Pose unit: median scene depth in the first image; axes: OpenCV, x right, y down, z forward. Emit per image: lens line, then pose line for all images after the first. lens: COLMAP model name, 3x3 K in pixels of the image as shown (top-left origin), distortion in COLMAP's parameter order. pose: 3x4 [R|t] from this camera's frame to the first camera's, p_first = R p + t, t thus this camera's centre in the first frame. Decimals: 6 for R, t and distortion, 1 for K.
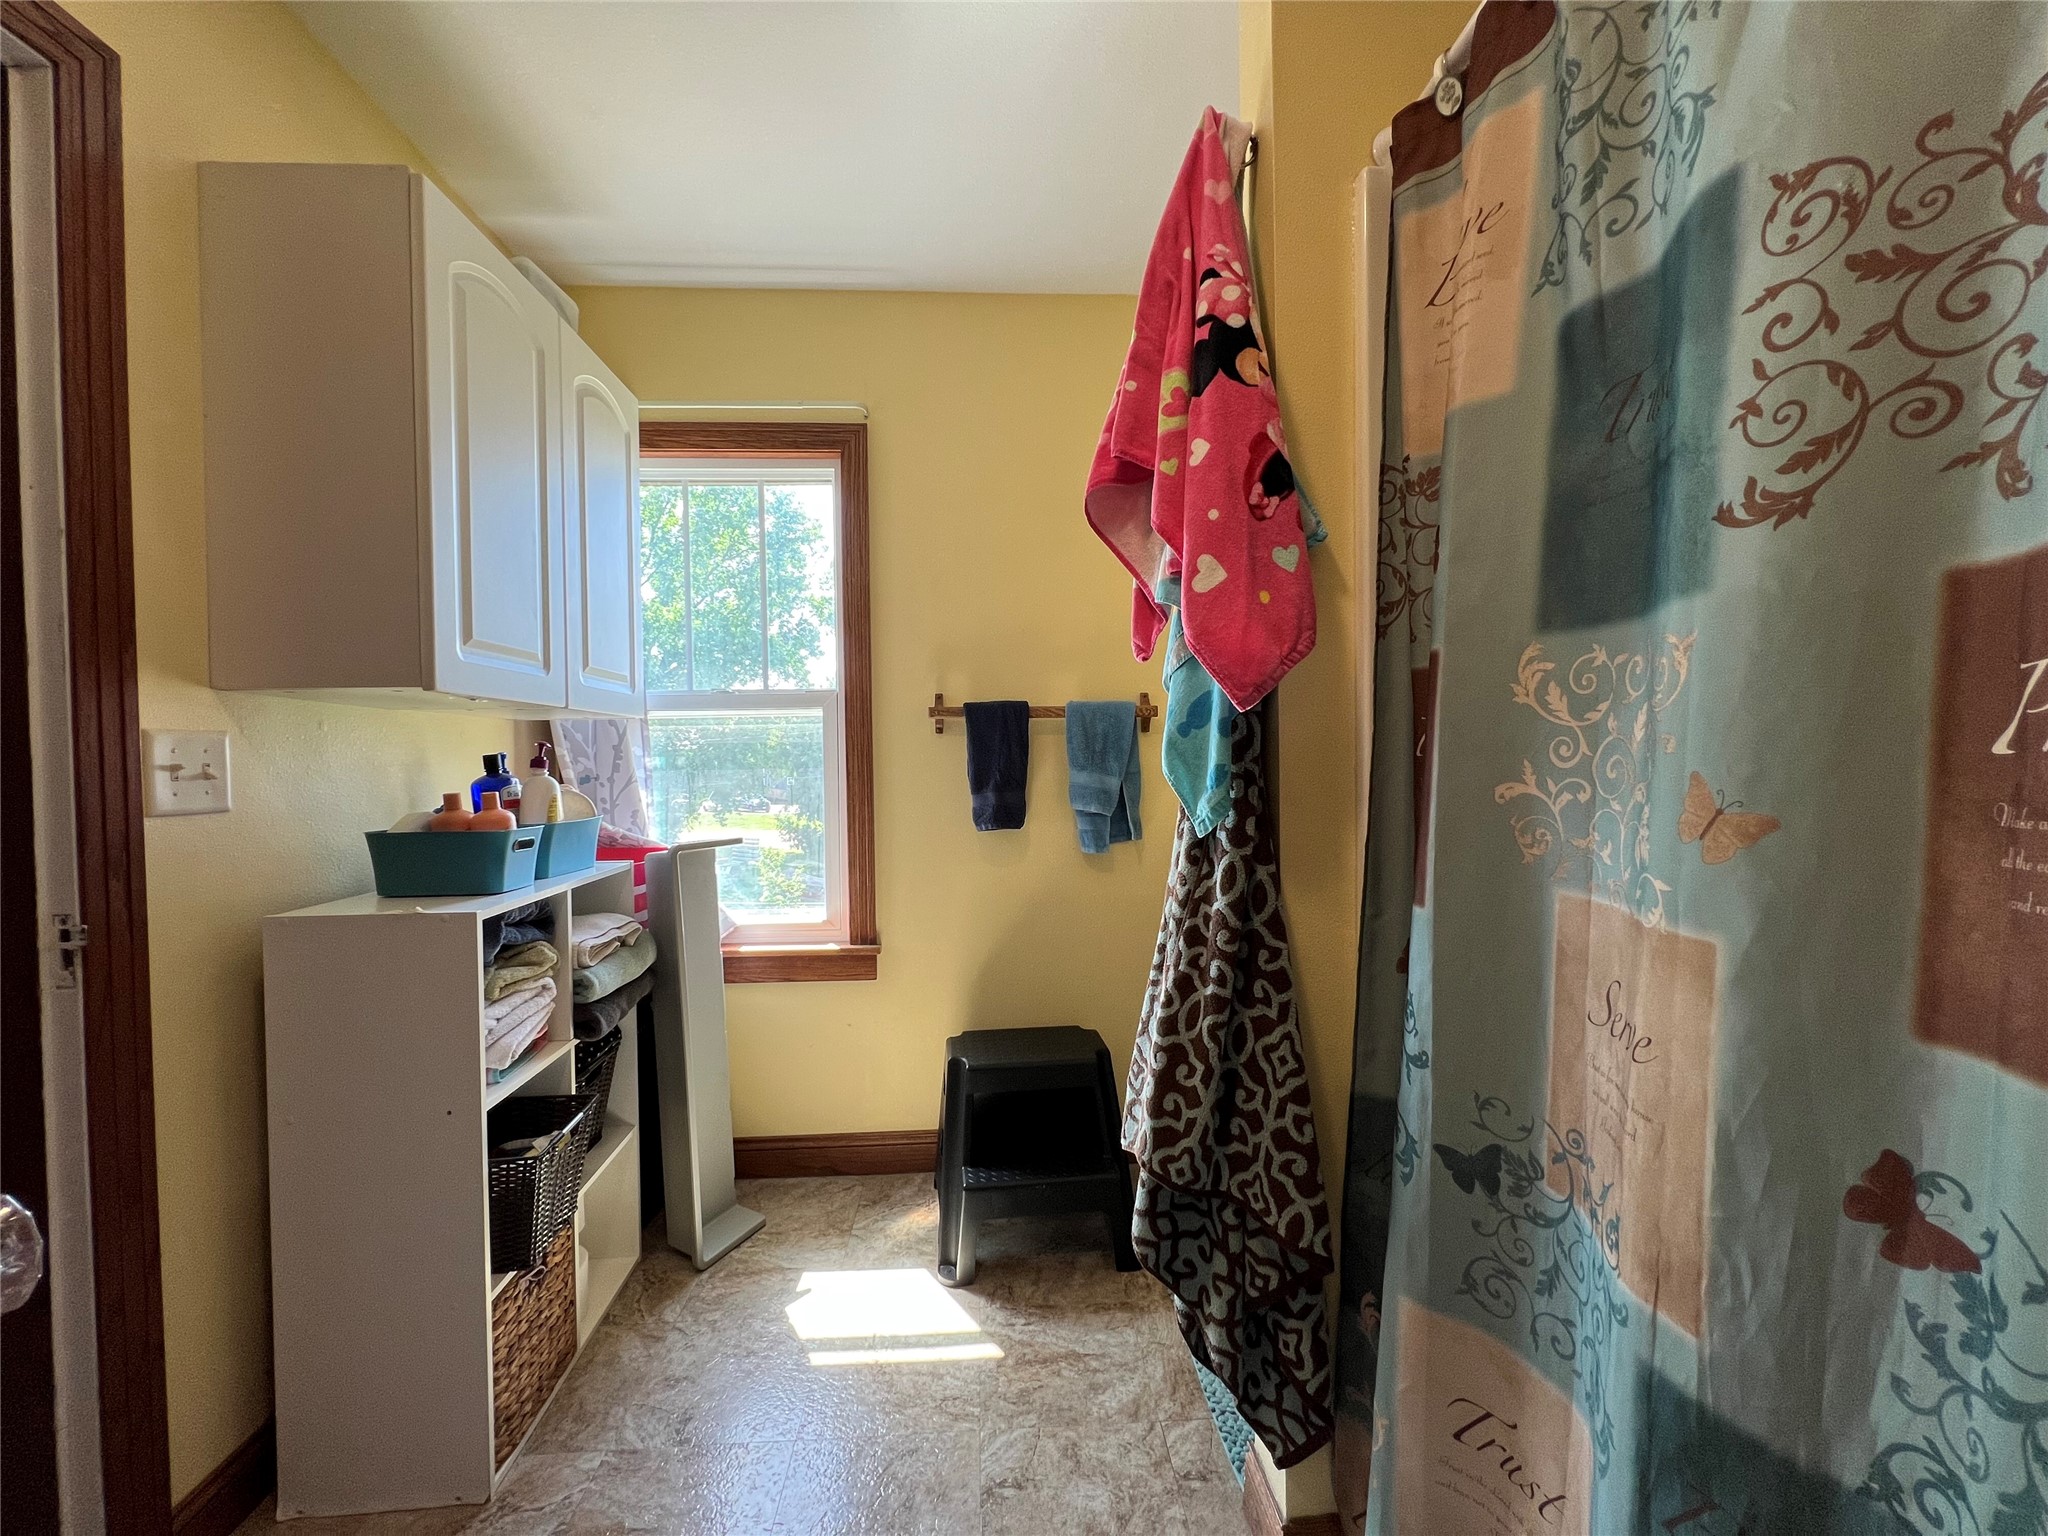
lens RADIAL K [[817.4, 0, 1019.5], [0, 817.4, 779.0], [0, 0, 1]] dist [-0.000759, 0.000365]
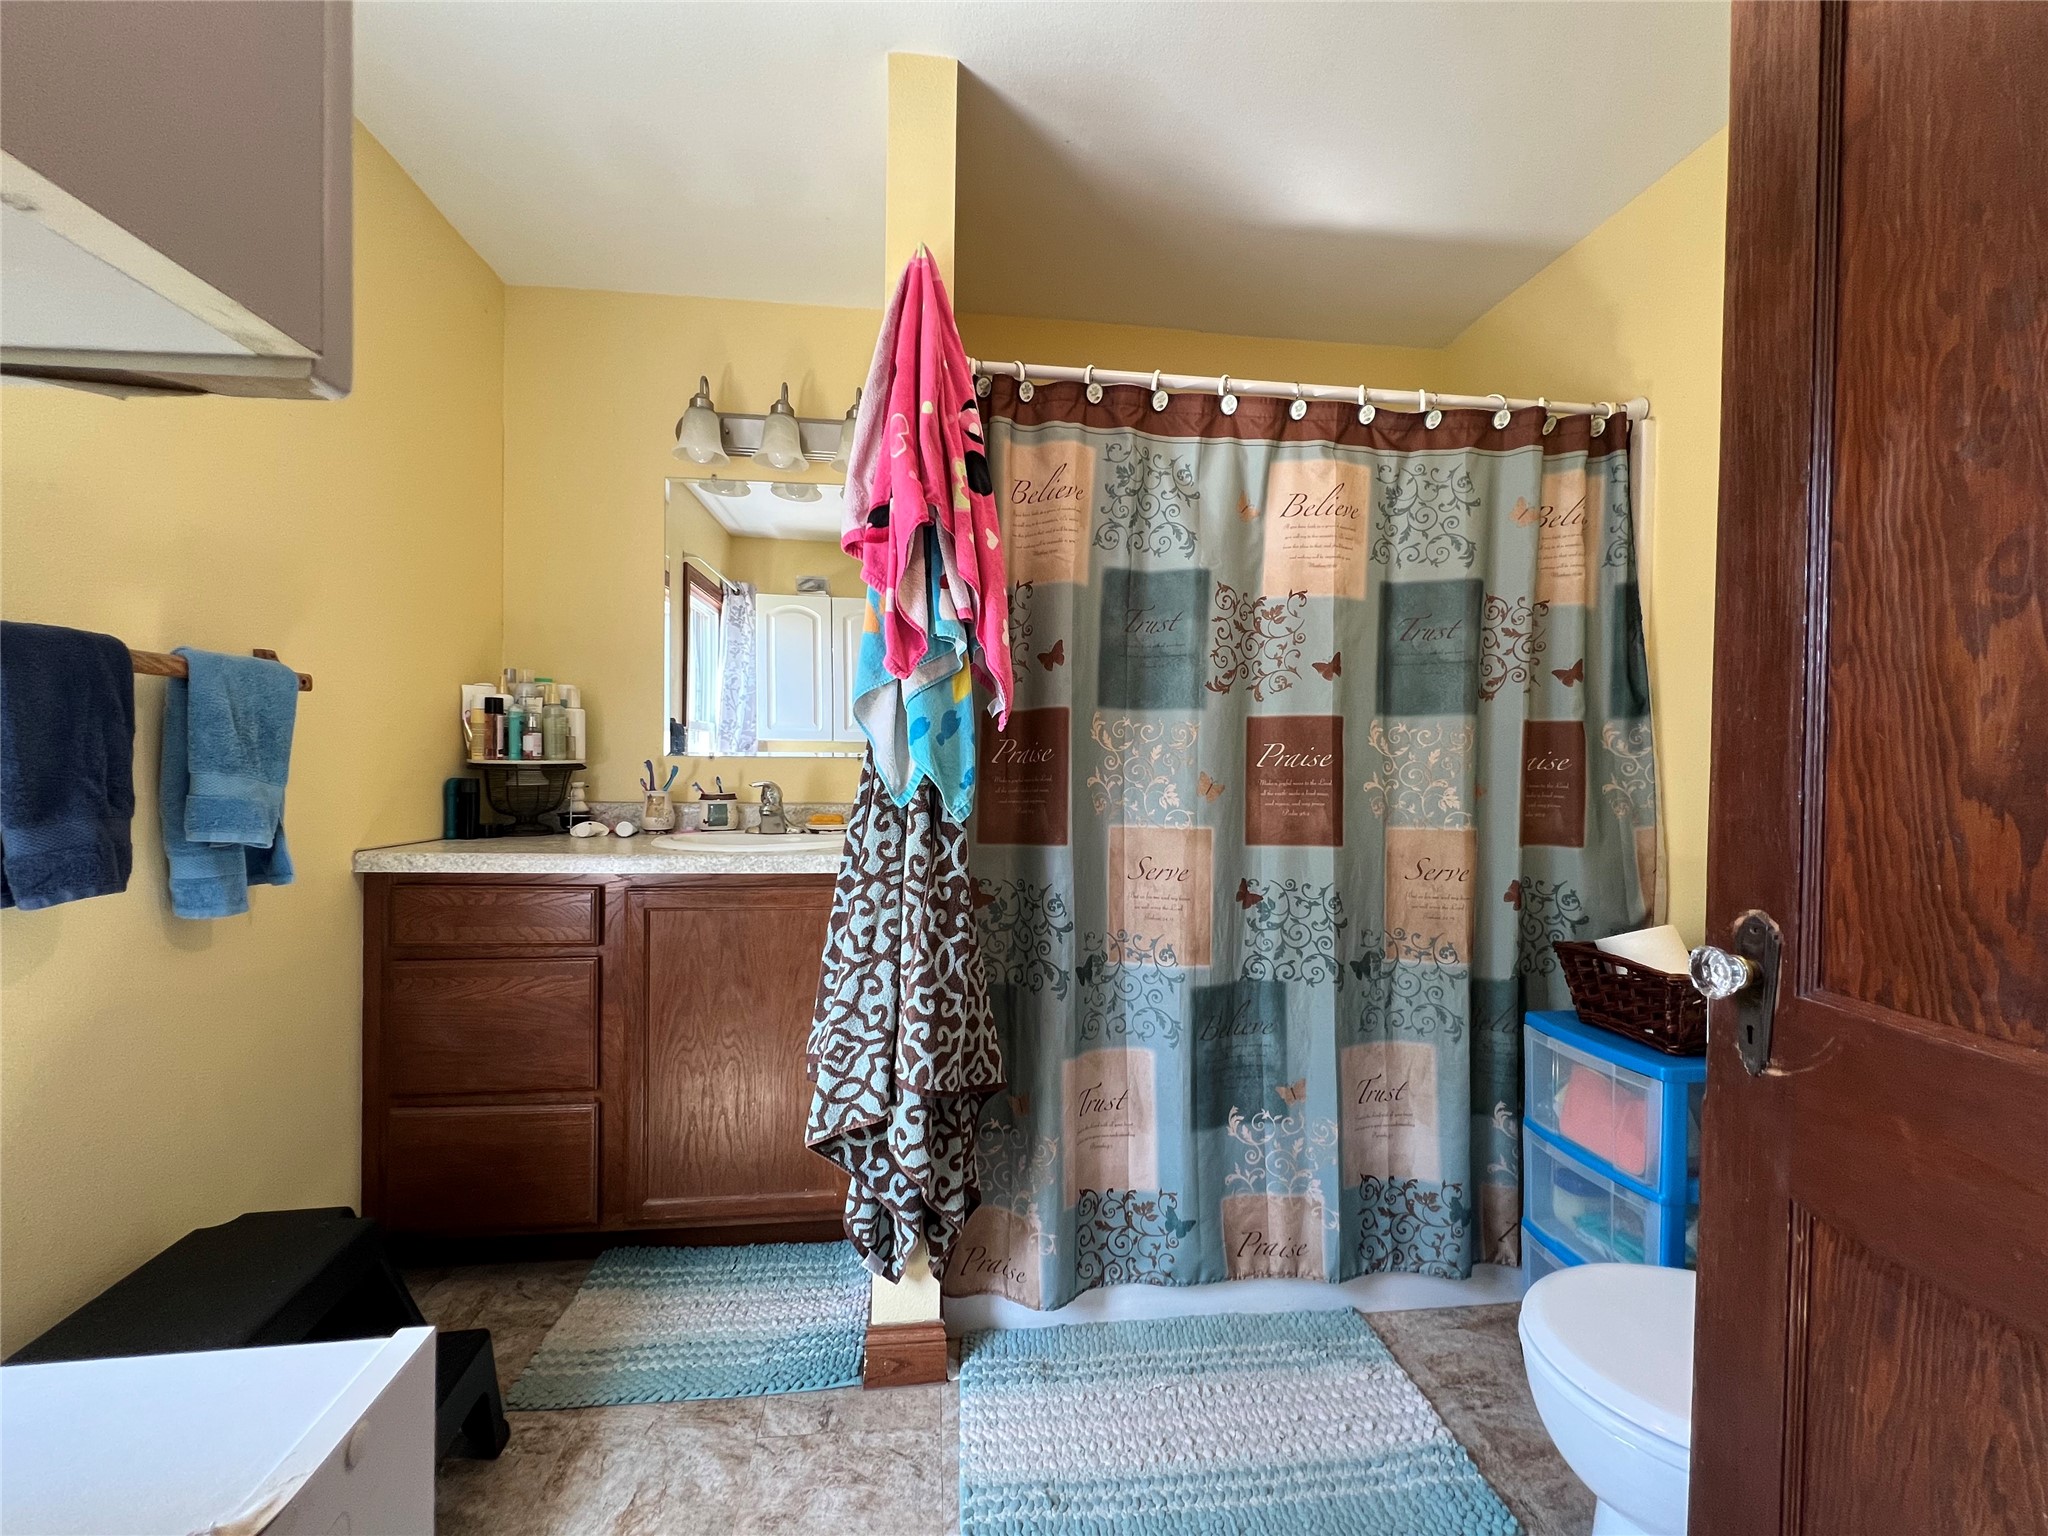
lens RADIAL K [[817.4, 0, 1021.8], [0, 817.4, 780.3], [0, 0, 1]] dist [-0.000759, 0.000365]
pose [[-0.047655, 0.000139, 0.998864, -1.652121], [0.015806, 0.999875, 0.000615, 0.009786], [-0.998739, 0.015817, -0.047651, 1.446330]]
